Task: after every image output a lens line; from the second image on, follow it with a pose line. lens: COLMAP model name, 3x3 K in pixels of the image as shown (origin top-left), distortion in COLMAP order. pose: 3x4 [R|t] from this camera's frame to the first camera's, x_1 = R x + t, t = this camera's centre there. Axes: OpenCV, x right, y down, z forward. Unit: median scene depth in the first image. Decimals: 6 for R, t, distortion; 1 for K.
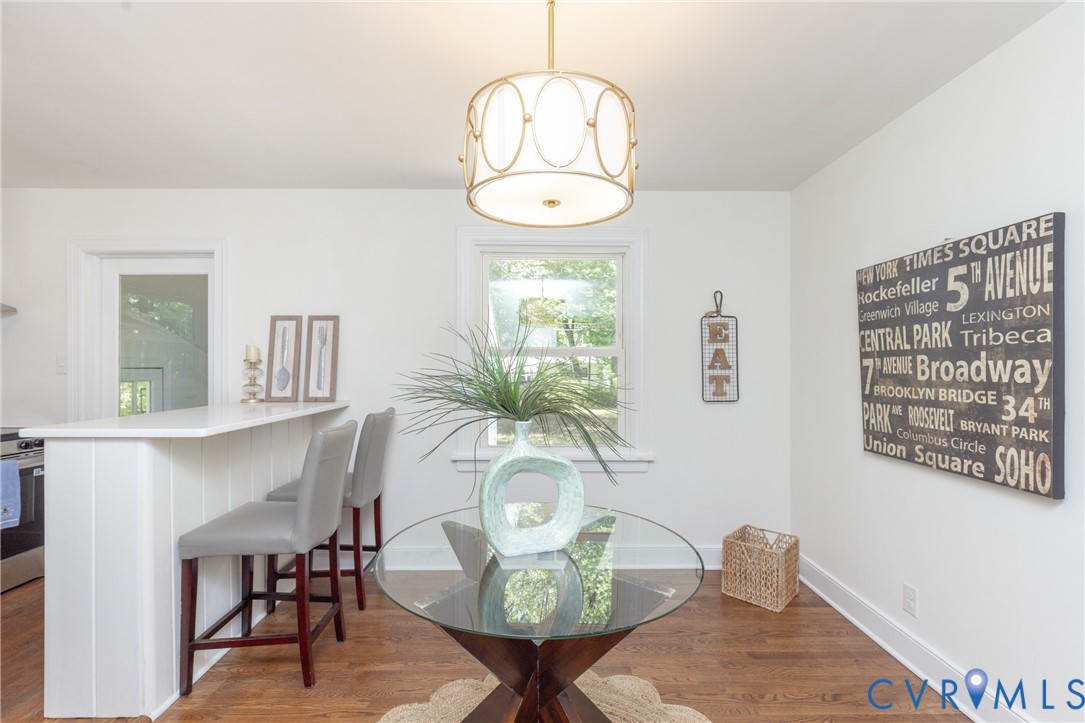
lens RADIAL K [[488.6, 0, 547.3], [0, 488.6, 365.9], [0, 0, 1]] dist [-0.001278, -0.000246]
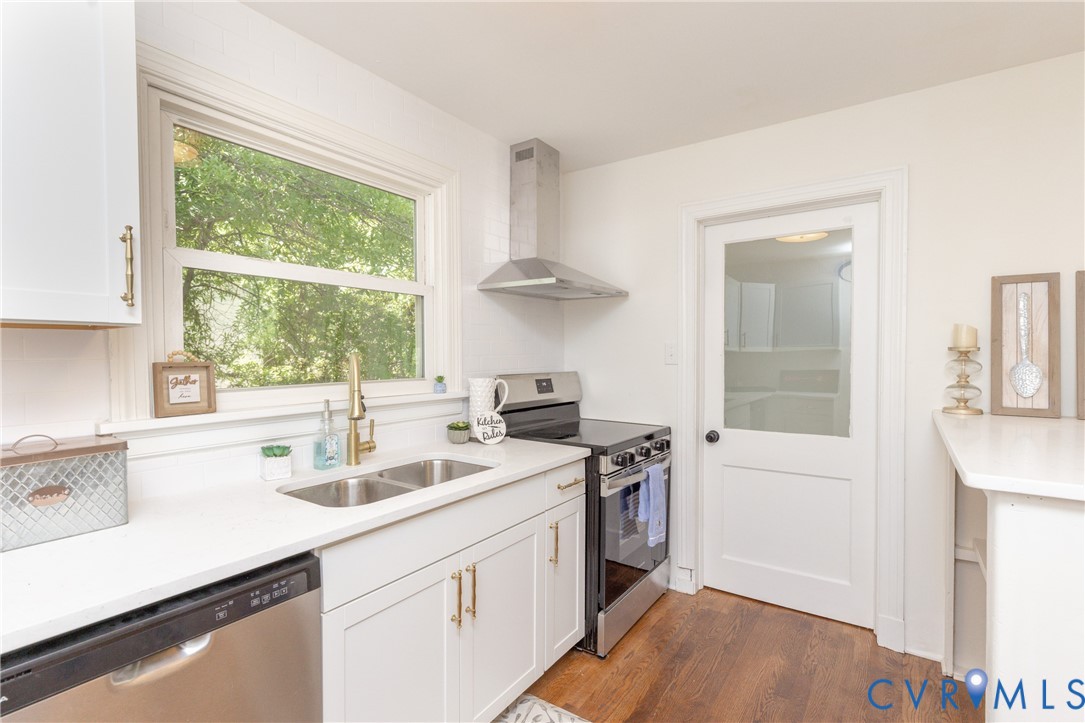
lens RADIAL K [[507.6, 0, 542.5], [0, 507.6, 361.5], [0, 0, 1]] dist [-0.000366, -0.000158]
pose [[0.811448, 0.012725, -0.584286, -0.956916], [0.001084, 0.999728, 0.023277, -0.014585], [0.584423, -0.019522, 0.811214, 0.191313]]
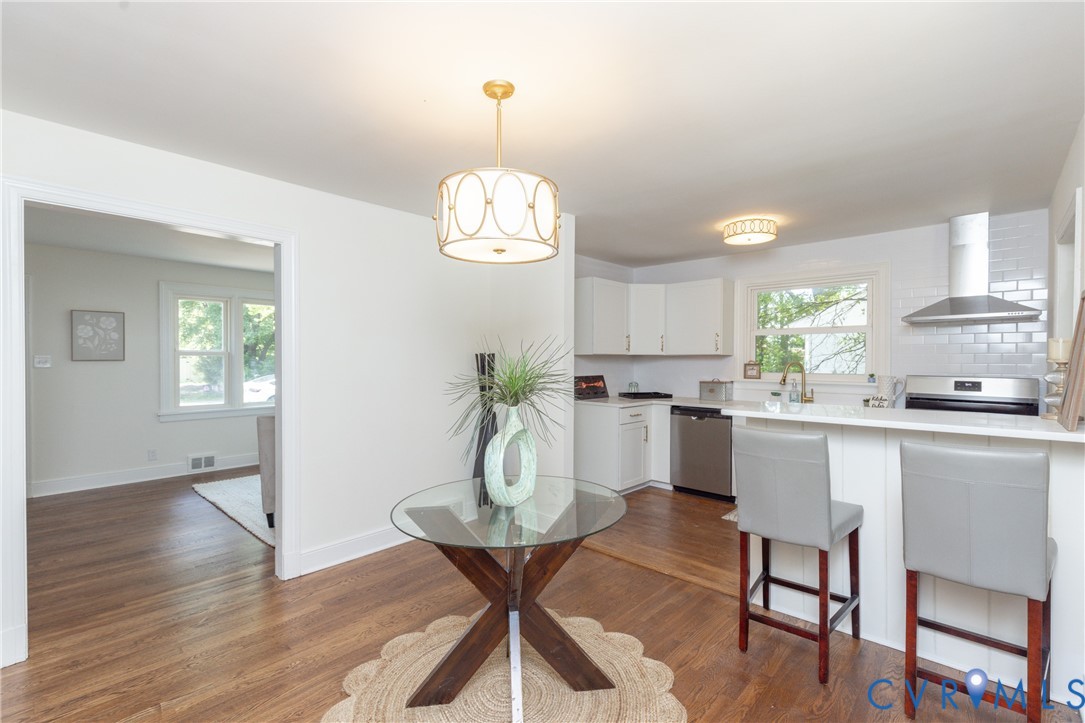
lens RADIAL K [[486.1, 0, 540.9], [0, 486.1, 353.1], [0, 0, 1]] dist [-0.000101, -0.000062]
pose [[-0.692483, 0.003901, -0.721423, 0.647875], [0.009216, 0.999952, -0.003439, -0.050303], [0.721375, -0.009030, -0.692486, 1.377092]]
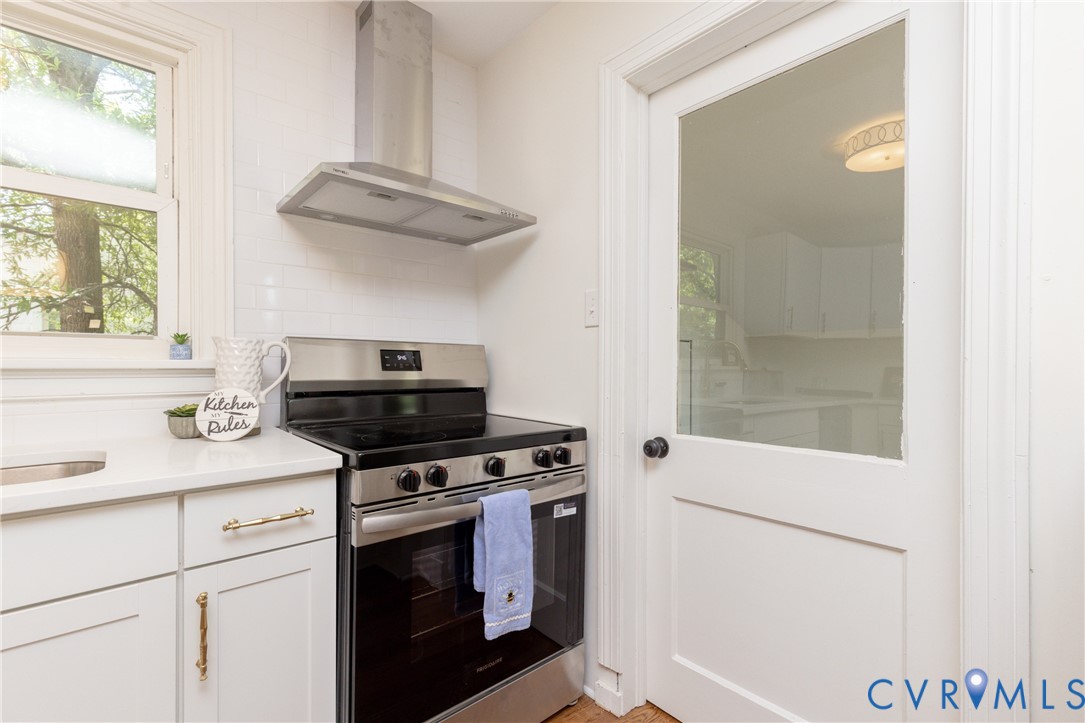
lens RADIAL K [[488.6, 0, 547.3], [0, 488.6, 365.9], [0, 0, 1]] dist [-0.001278, -0.000246]
pose [[0.658106, 0.006387, -0.752898, -0.918702], [-0.002756, 0.999978, 0.006074, 0.082956], [0.752920, -0.001922, 0.658109, 0.897801]]
